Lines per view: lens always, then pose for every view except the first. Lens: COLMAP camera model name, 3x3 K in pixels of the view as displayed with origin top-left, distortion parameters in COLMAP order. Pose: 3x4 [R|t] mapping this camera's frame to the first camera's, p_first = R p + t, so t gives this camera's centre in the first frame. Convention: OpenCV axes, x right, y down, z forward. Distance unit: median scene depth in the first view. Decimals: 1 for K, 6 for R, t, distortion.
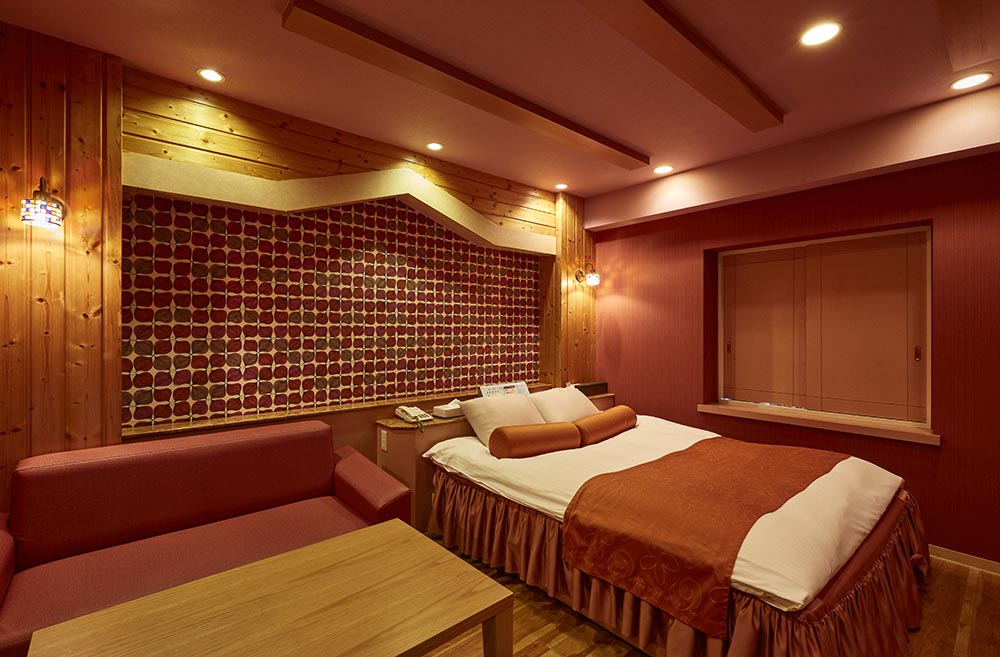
lens RADIAL K [[445.3, 0, 487.4], [0, 445.3, 328.2], [0, 0, 1]] dist [0.001012, 0.000121]
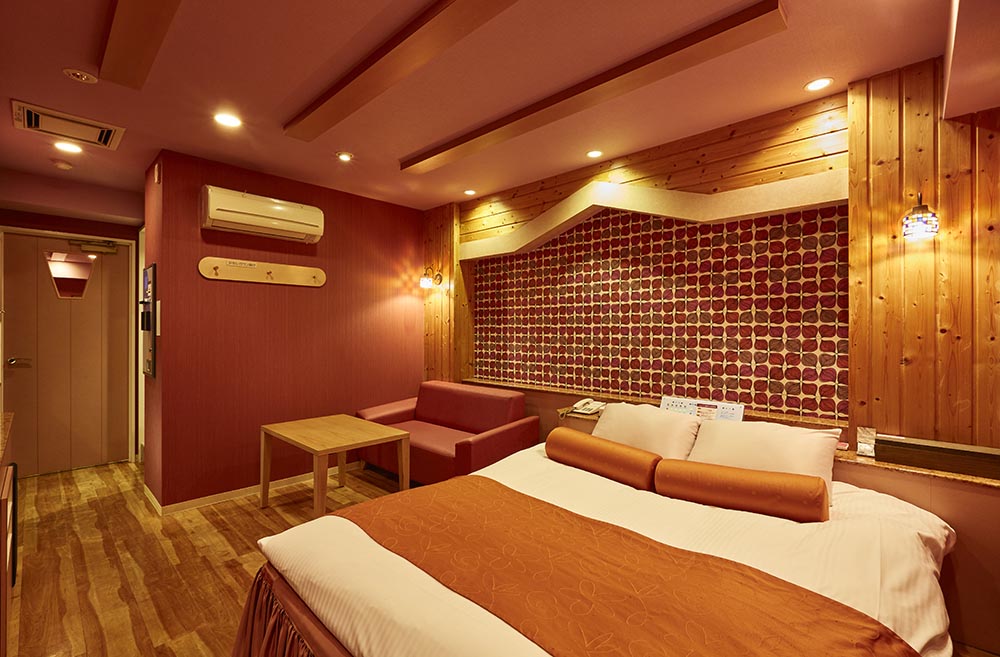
lens RADIAL K [[438.5, 0, 550.3], [0, 438.5, 326.2], [0, 0, 1]] dist [-0.000434, -0.000014]
pose [[0.170368, -0.005457, -0.985365, 0.804688], [0.001262, 0.999985, -0.005320, 0.000429], [0.985380, -0.000337, 0.170372, 0.671275]]
